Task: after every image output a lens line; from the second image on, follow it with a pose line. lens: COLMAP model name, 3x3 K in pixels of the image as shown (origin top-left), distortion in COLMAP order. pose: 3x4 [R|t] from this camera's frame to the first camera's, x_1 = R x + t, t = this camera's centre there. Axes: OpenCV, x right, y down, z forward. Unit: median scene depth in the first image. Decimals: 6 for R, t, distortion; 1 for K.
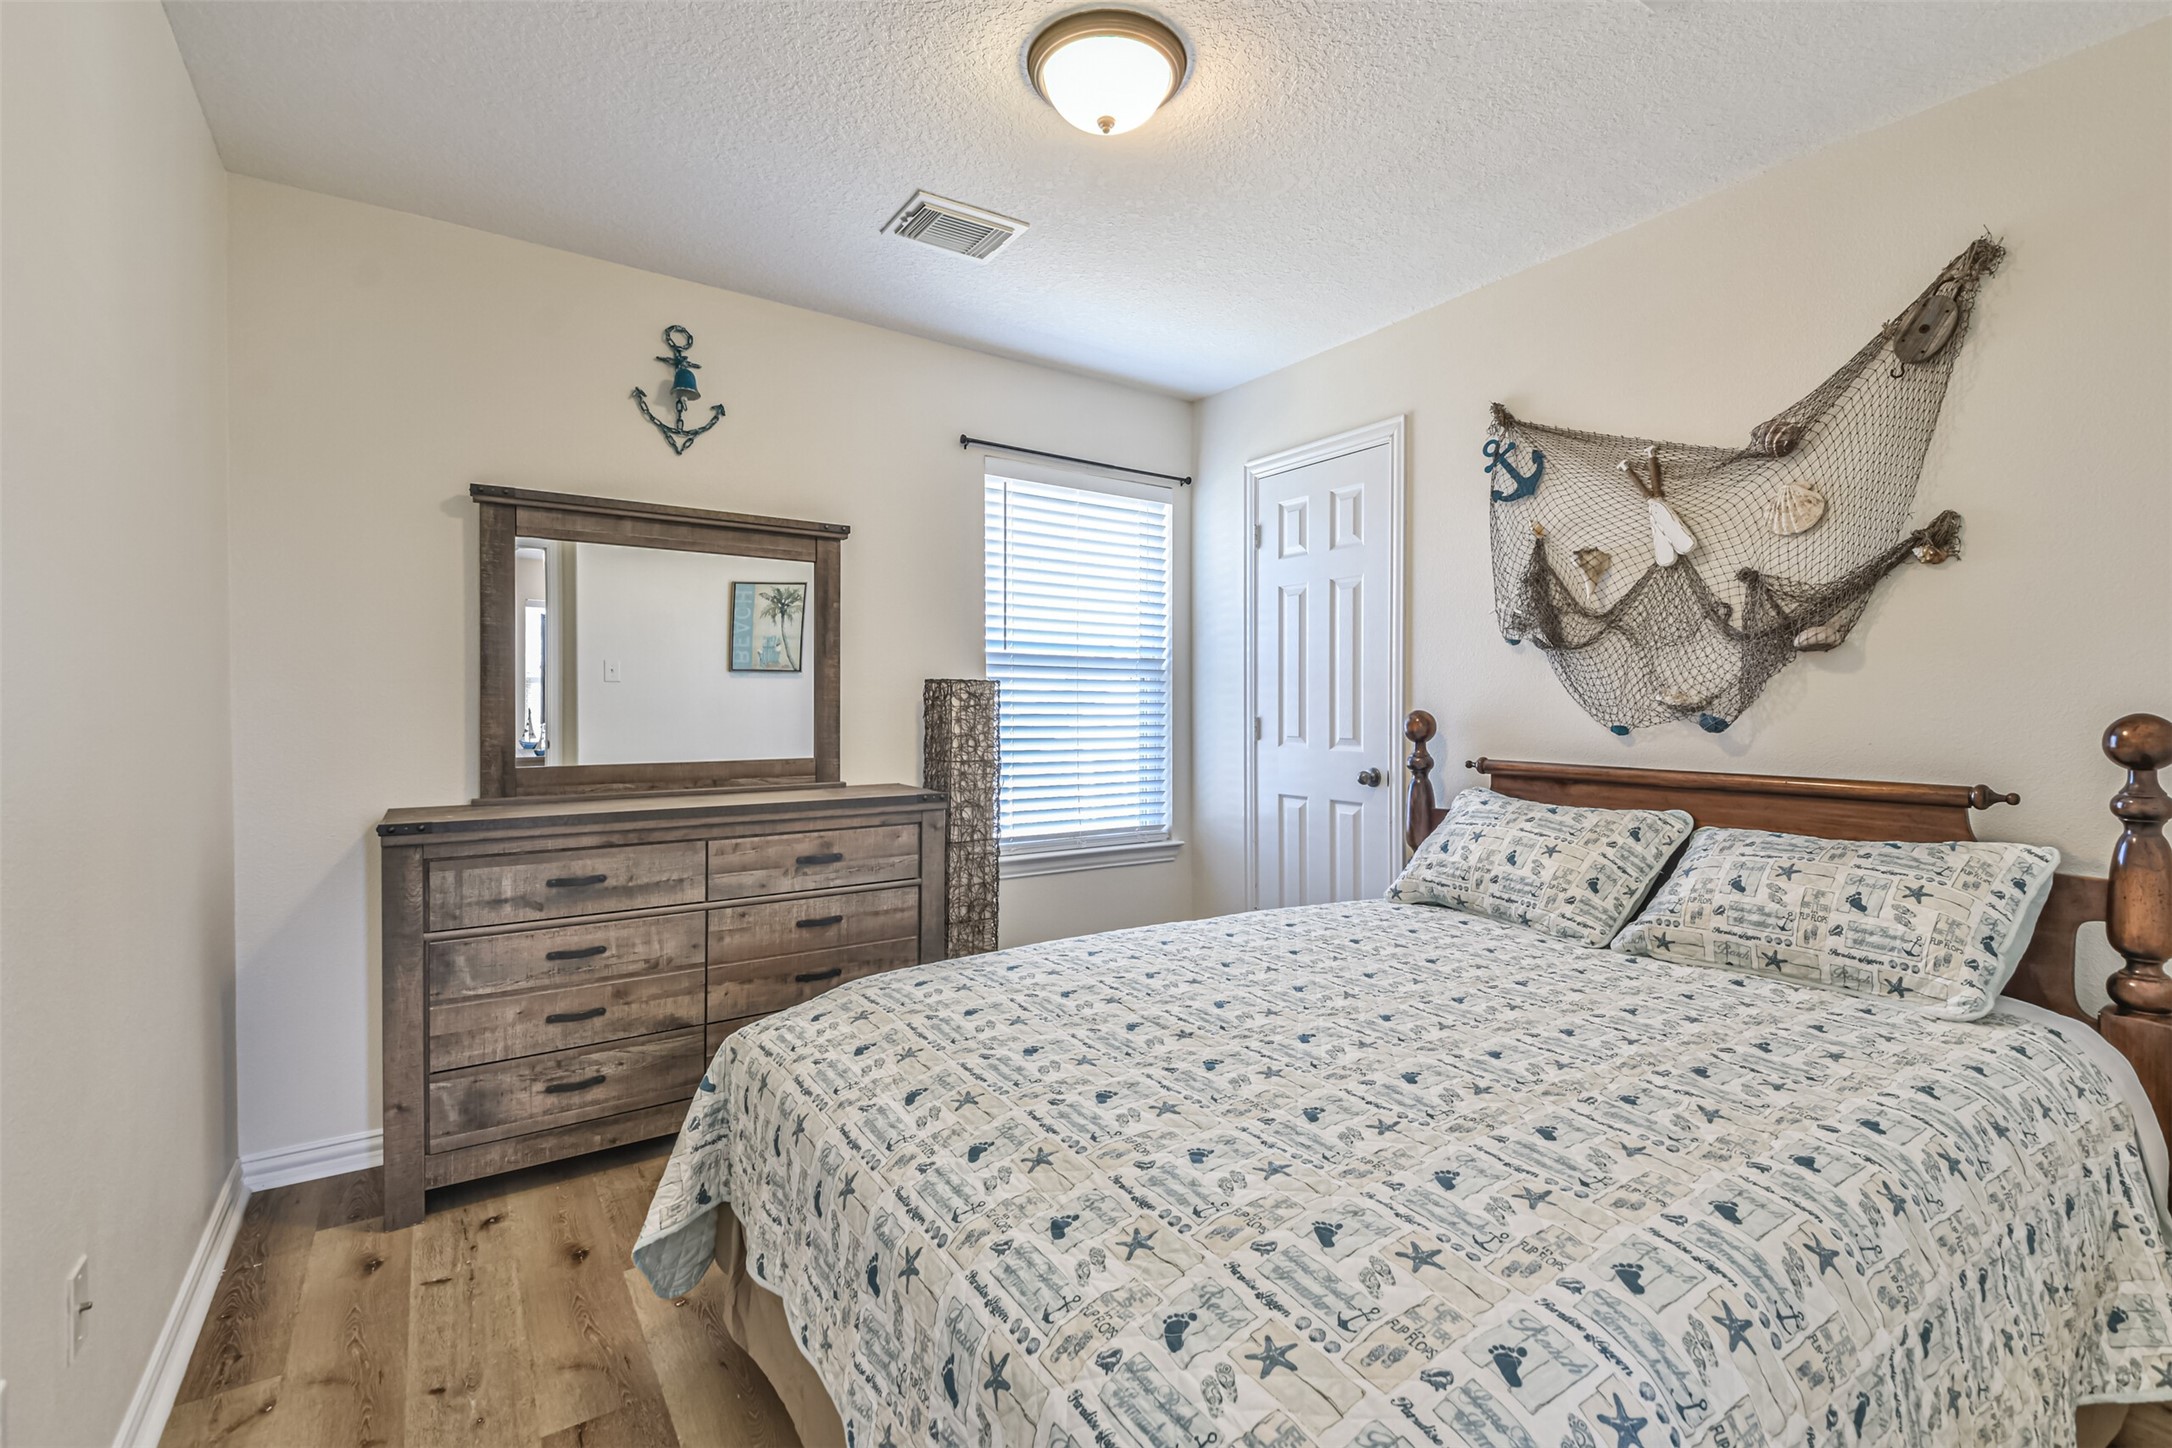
lens RADIAL K [[953.2, 0, 1096.4], [0, 953.2, 704.3], [0, 0, 1]] dist [0.035344, -0.016951]
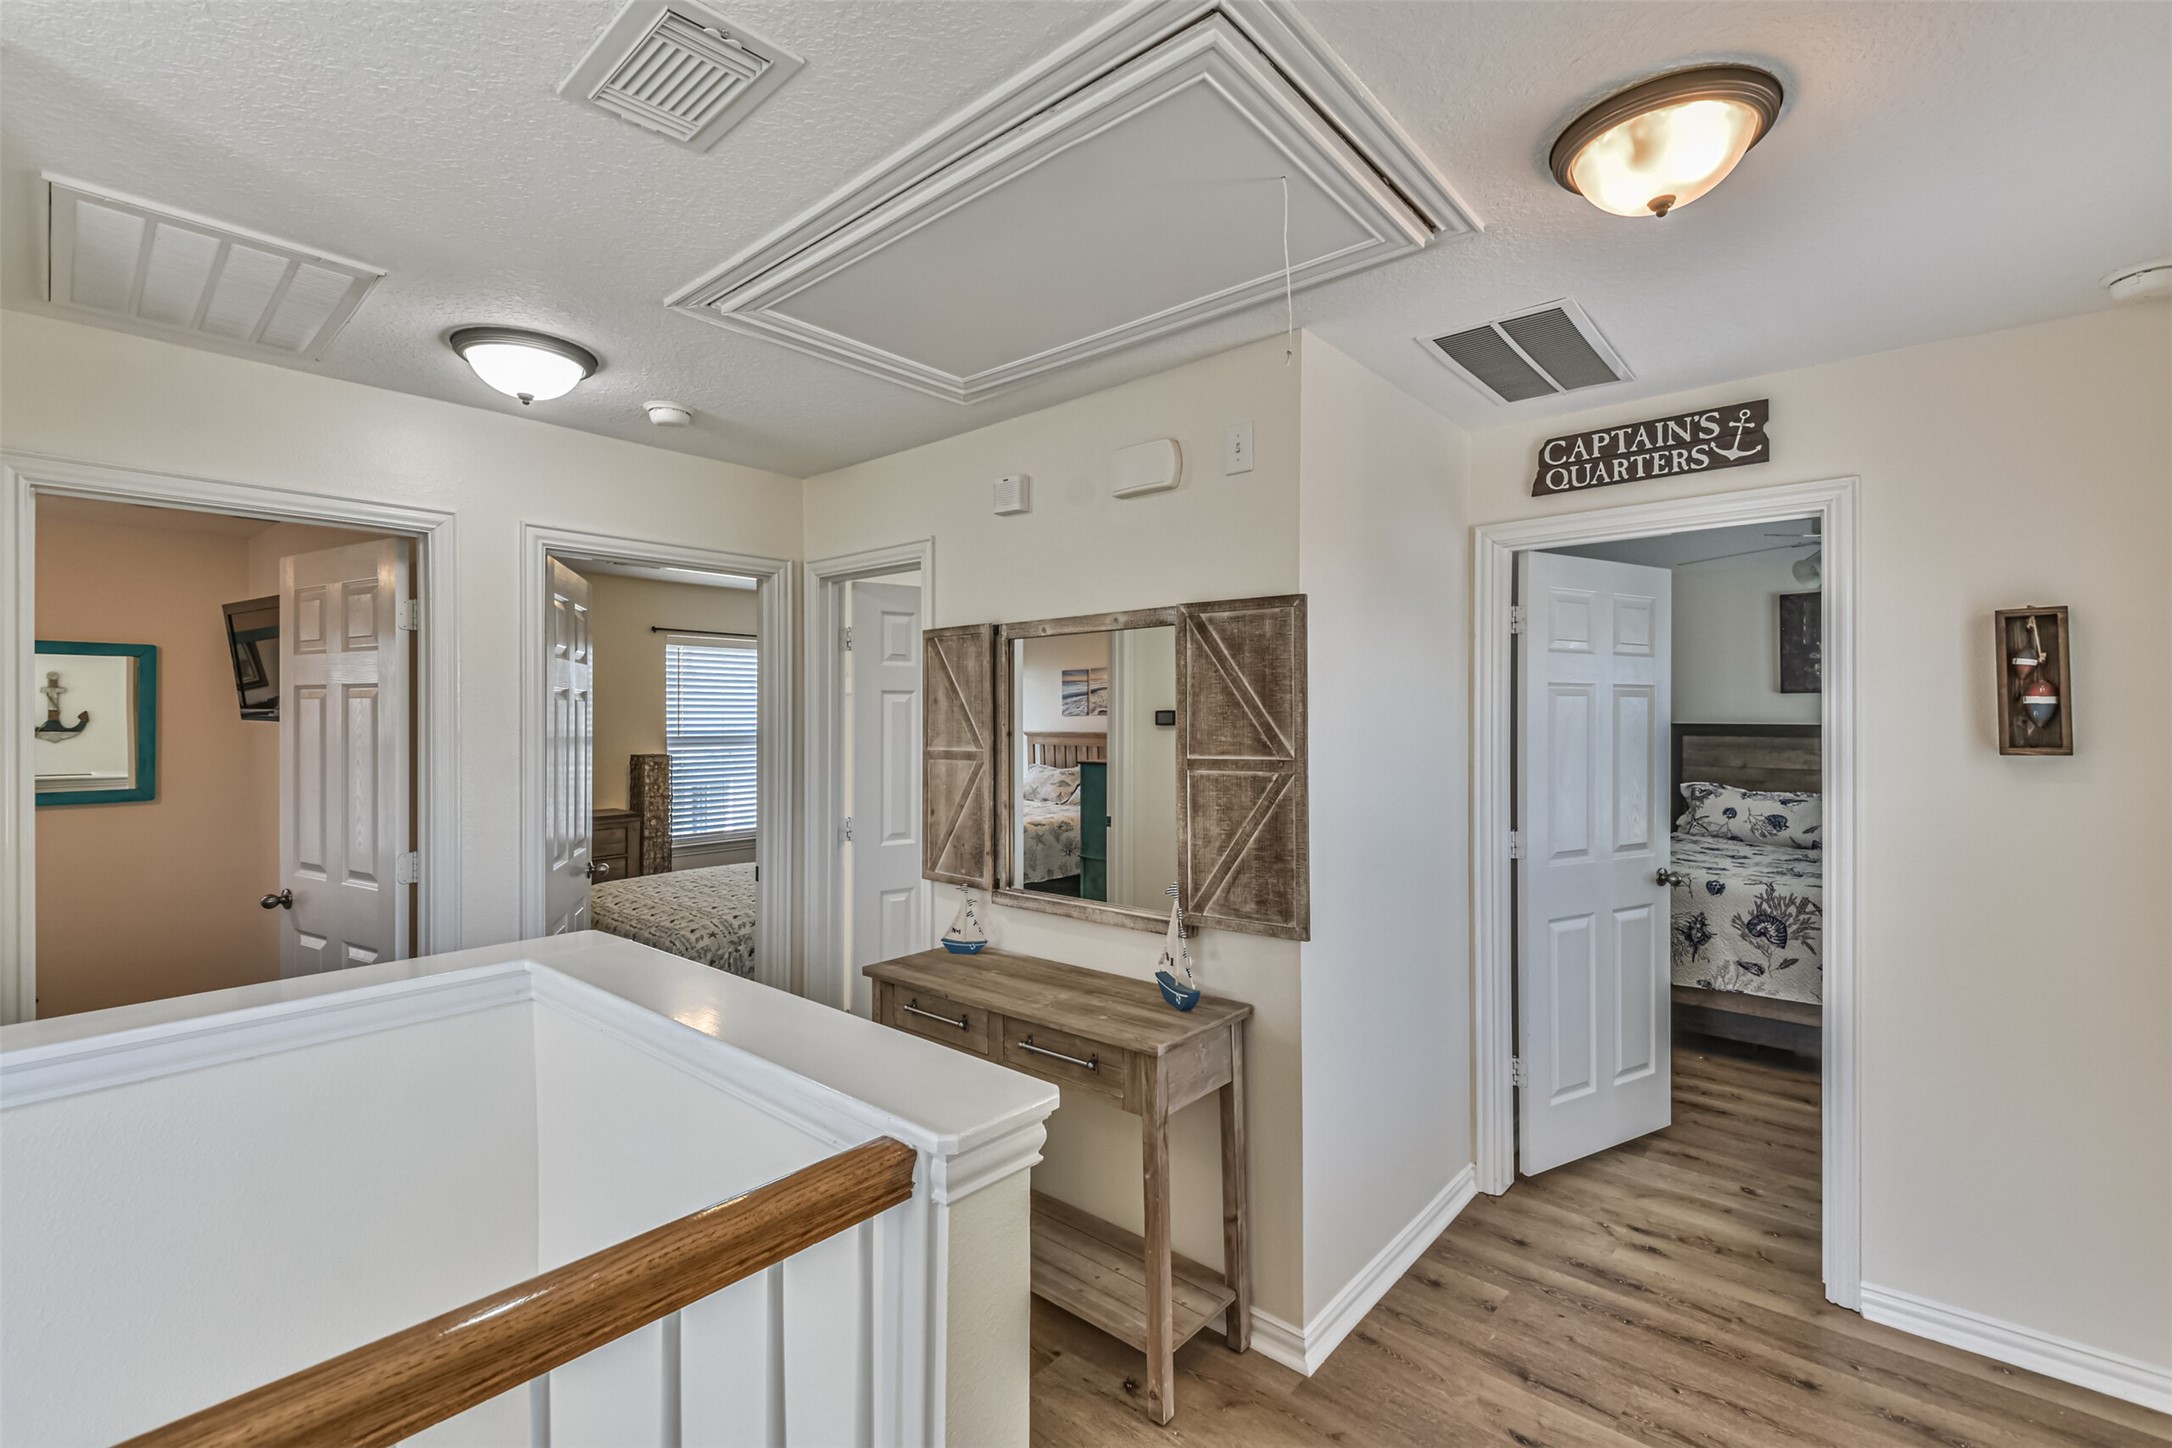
lens RADIAL K [[953.2, 0, 1096.4], [0, 953.2, 704.3], [0, 0, 1]] dist [0.035344, -0.016951]
pose [[0.951453, 0.006216, 0.307731, 0.115851], [-0.002007, 0.999900, -0.013992, -0.097076], [-0.307787, 0.012695, 0.951370, -1.112543]]
